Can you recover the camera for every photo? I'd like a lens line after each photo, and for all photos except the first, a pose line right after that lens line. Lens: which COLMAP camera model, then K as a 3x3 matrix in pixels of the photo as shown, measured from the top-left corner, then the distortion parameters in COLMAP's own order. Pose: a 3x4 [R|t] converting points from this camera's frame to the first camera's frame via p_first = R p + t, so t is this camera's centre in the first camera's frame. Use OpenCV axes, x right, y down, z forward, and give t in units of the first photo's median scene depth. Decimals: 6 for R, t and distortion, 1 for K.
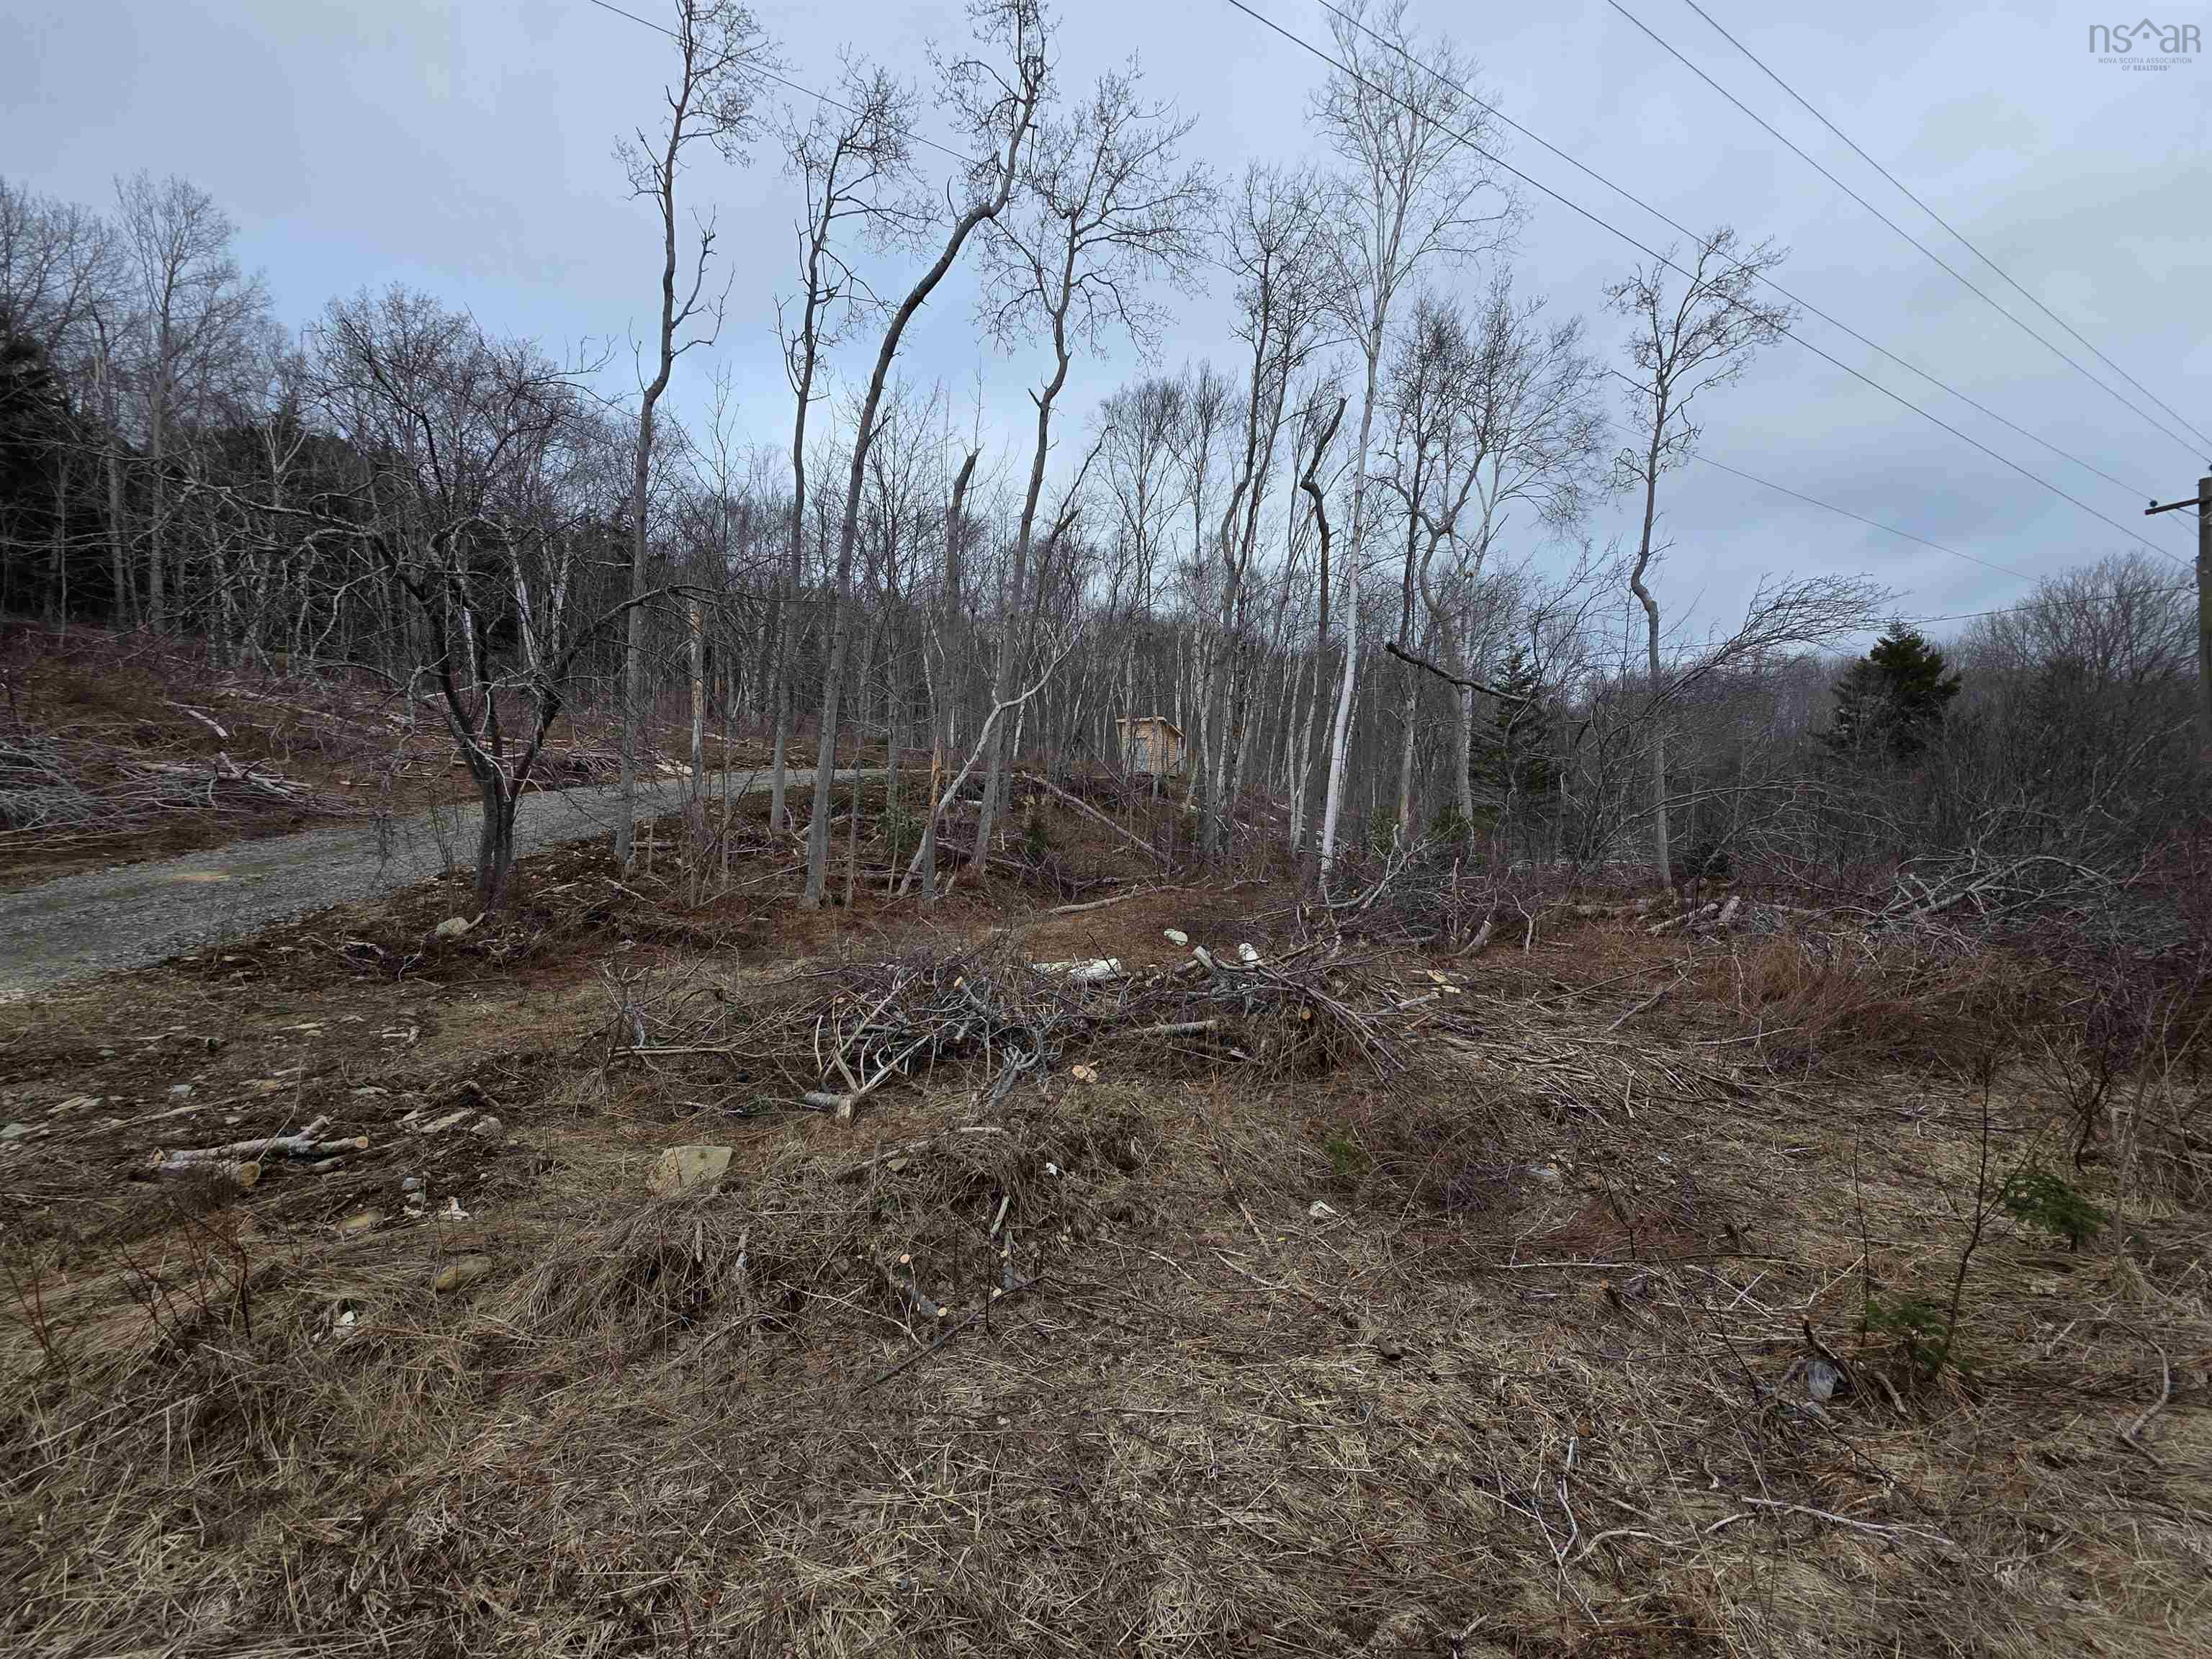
lens RADIAL K [[874.1, 0, 1094.2], [0, 874.1, 825.8], [0, 0, 1]] dist [0.004934, -0.000375]
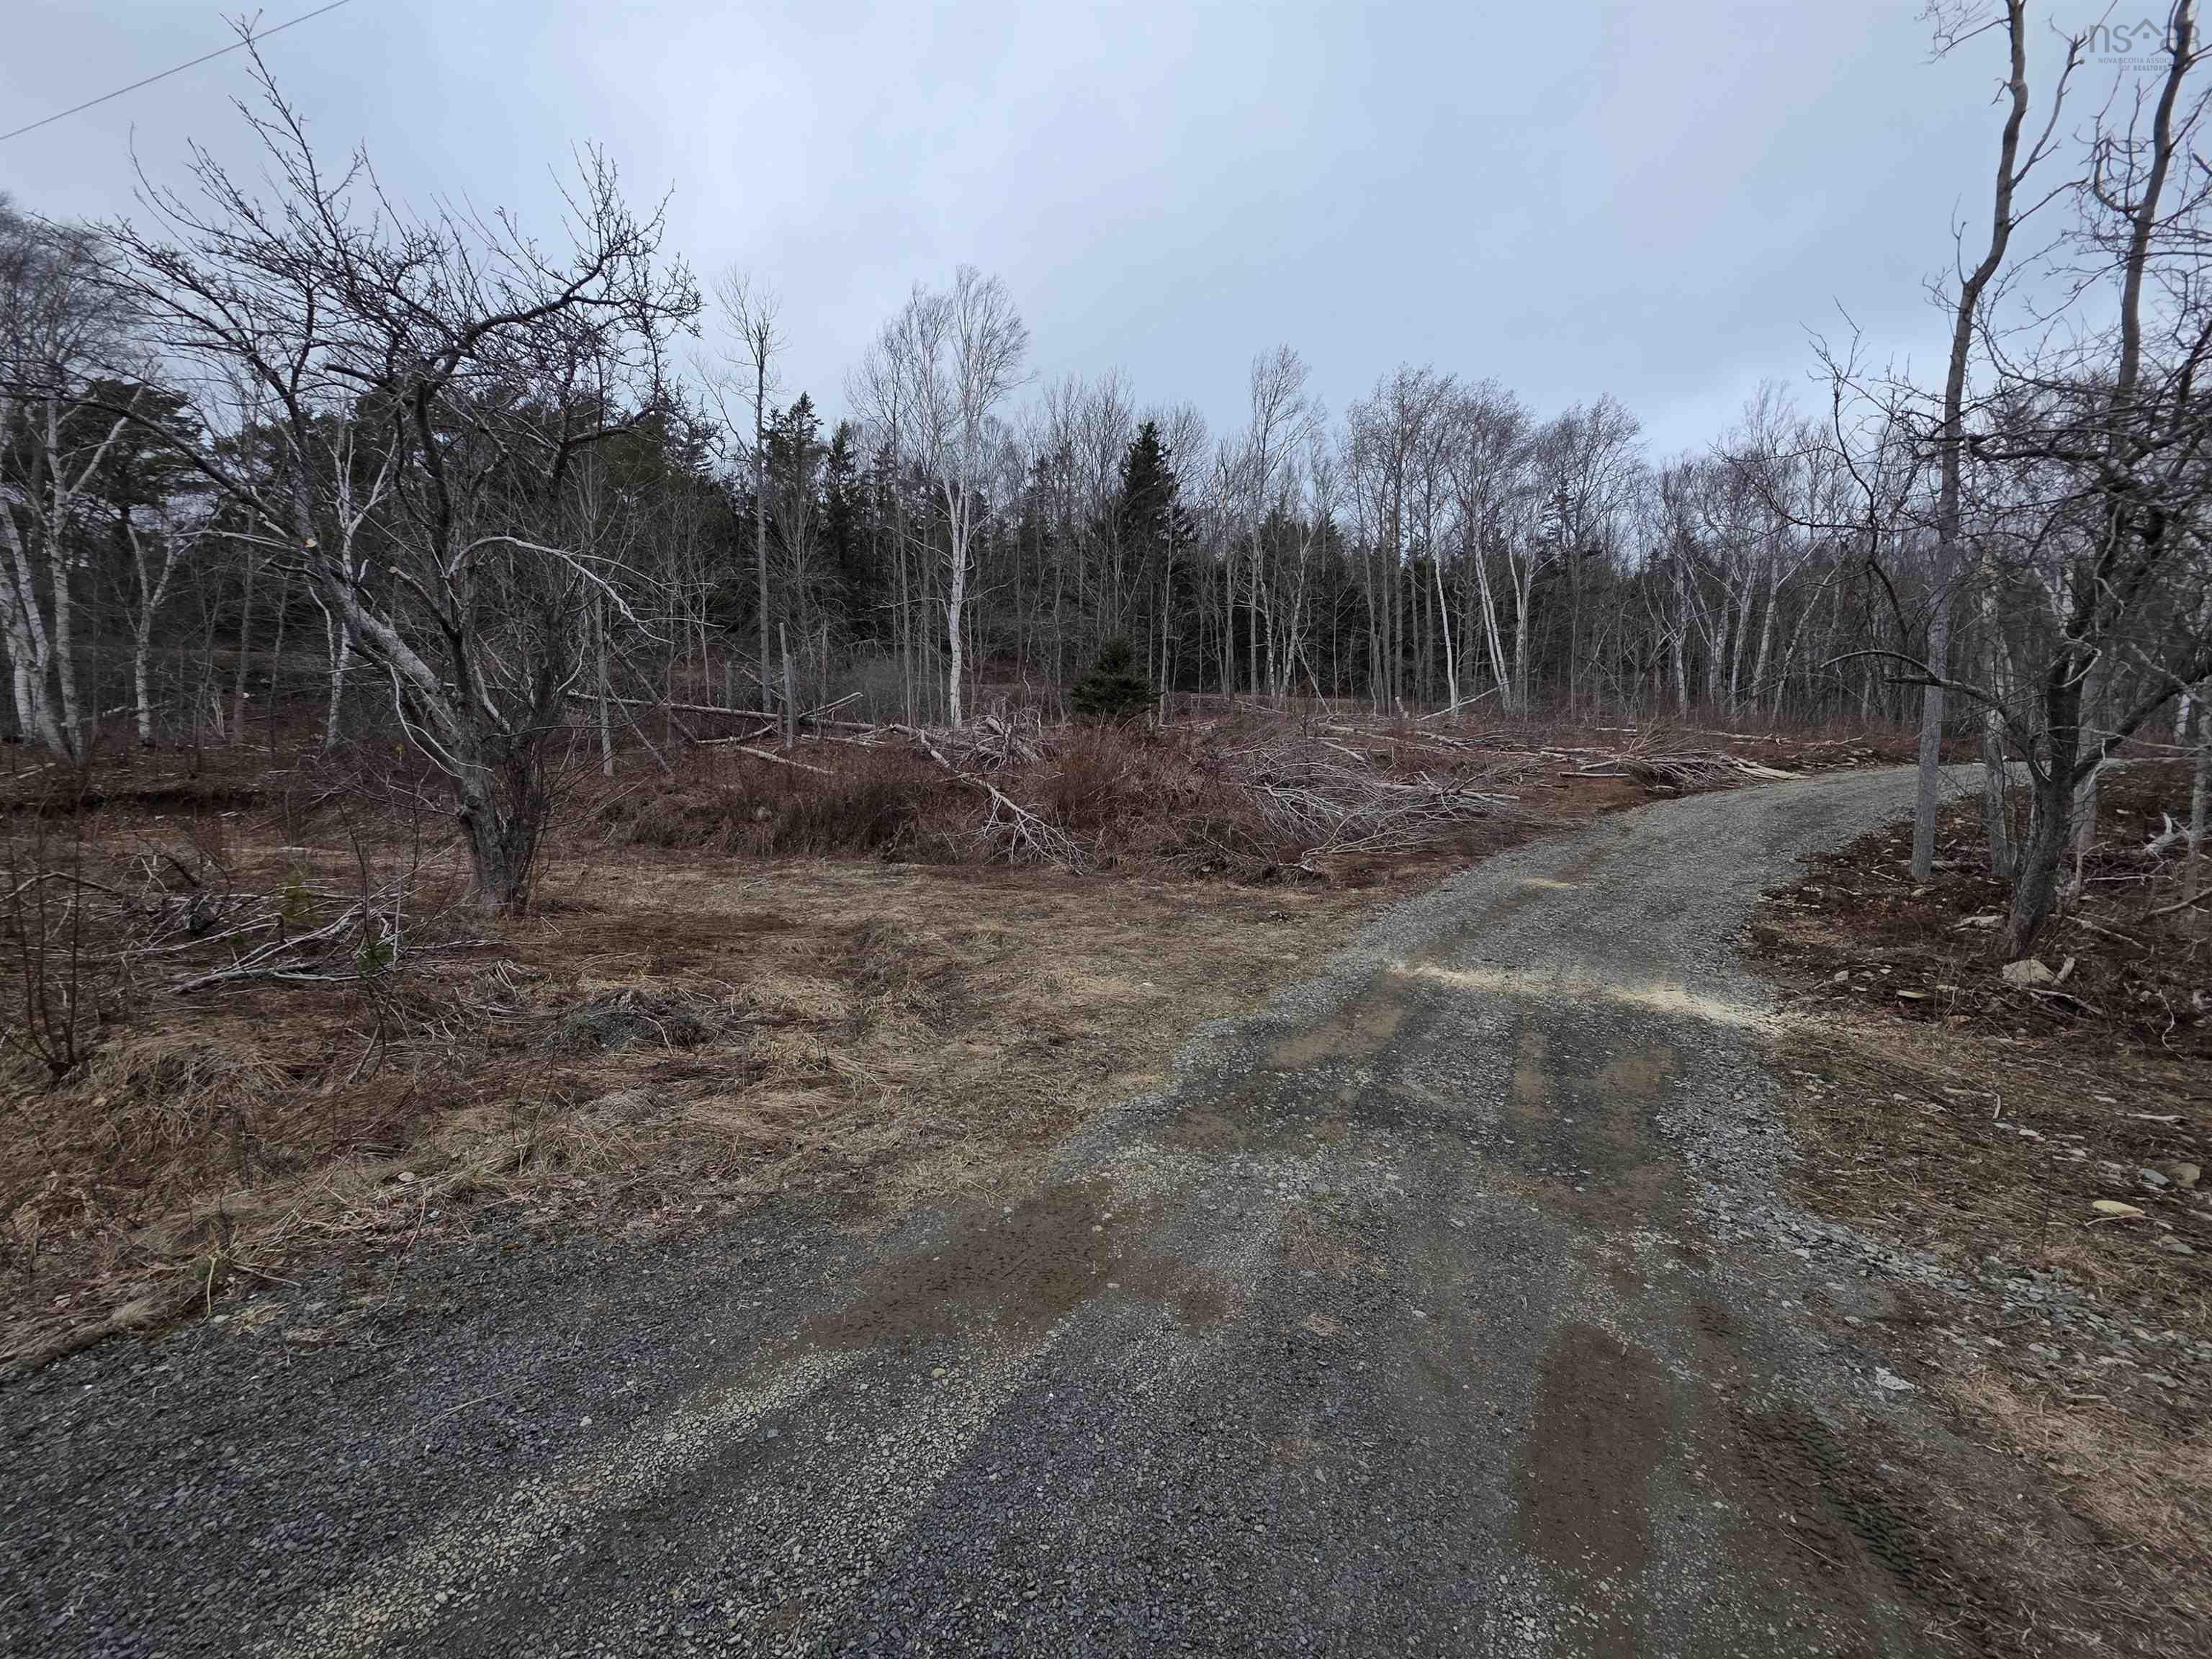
lens RADIAL K [[874.1, 0, 1094.2], [0, 874.1, 825.8], [0, 0, 1]] dist [0.004934, -0.000375]
pose [[0.650832, 0.002926, -0.759216, -0.436706], [-0.010299, 0.999935, -0.004976, -0.001771], [0.759152, 0.011058, 0.650820, -0.103269]]
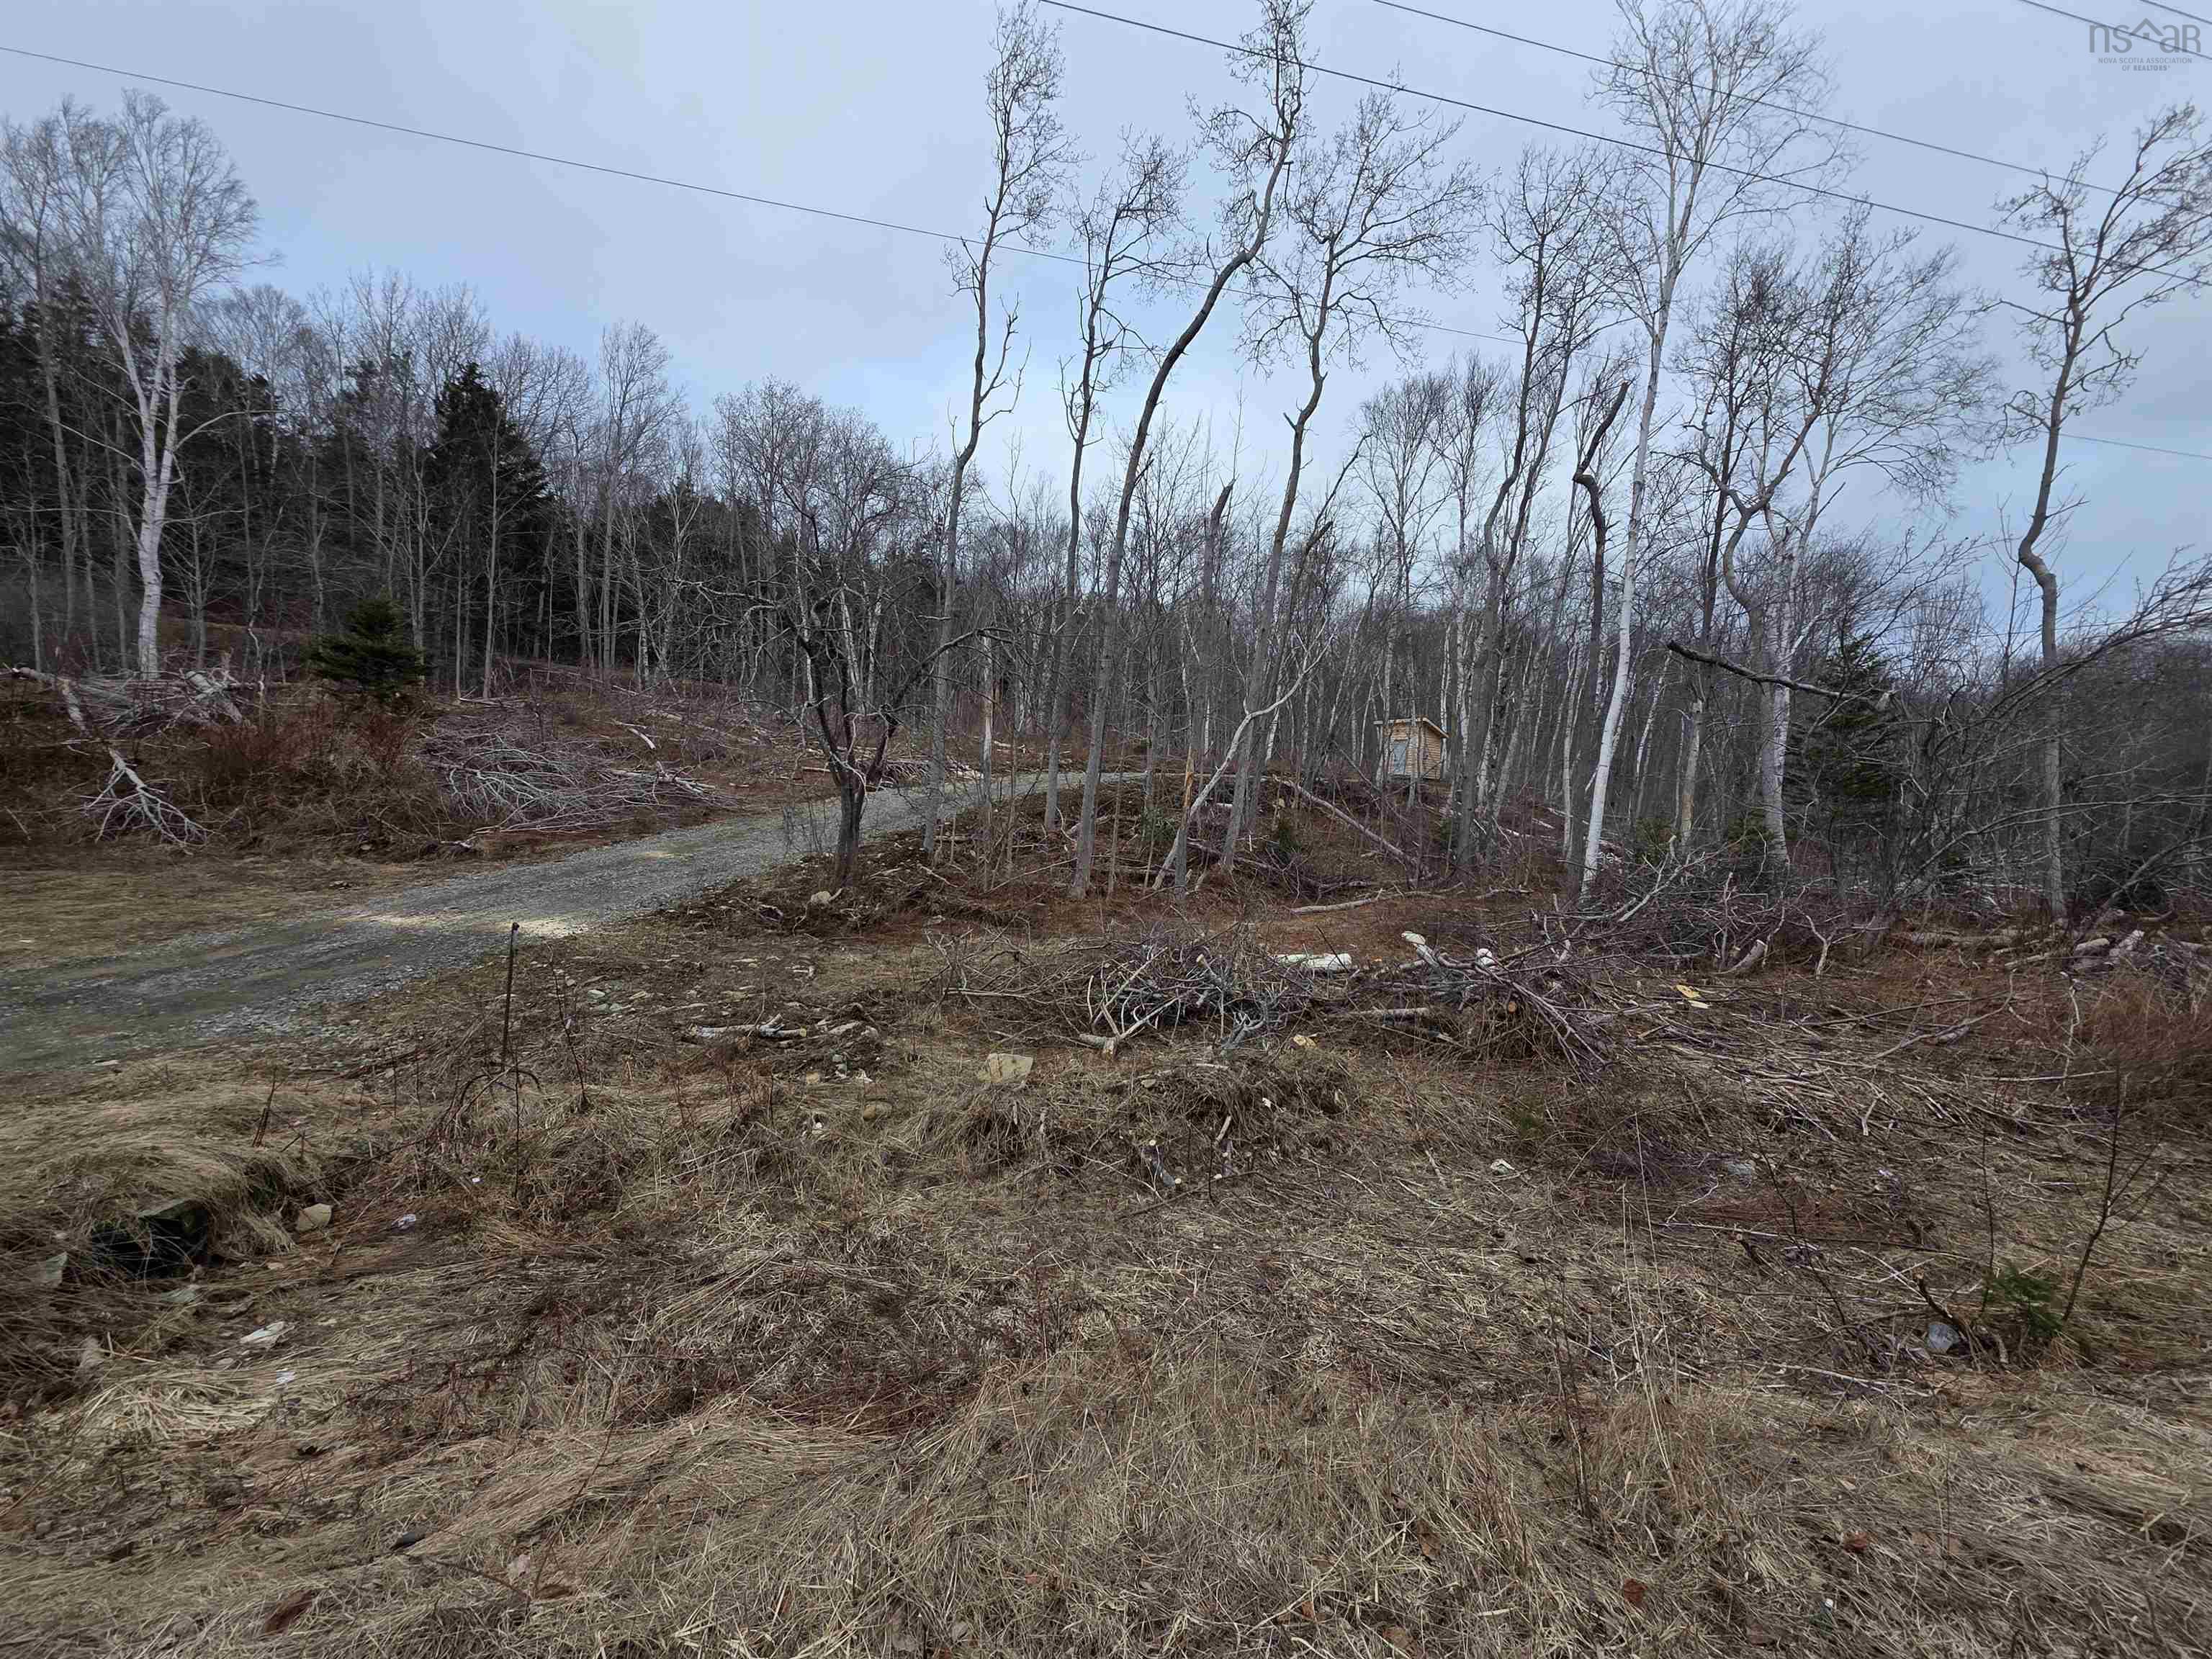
lens RADIAL K [[874.1, 0, 1094.2], [0, 874.1, 825.8], [0, 0, 1]] dist [0.004934, -0.000375]
pose [[0.958259, 0.019421, -0.285242, 0.020672], [-0.019585, 0.999806, 0.002279, -0.002432], [0.285230, 0.003402, 0.958453, -0.091205]]
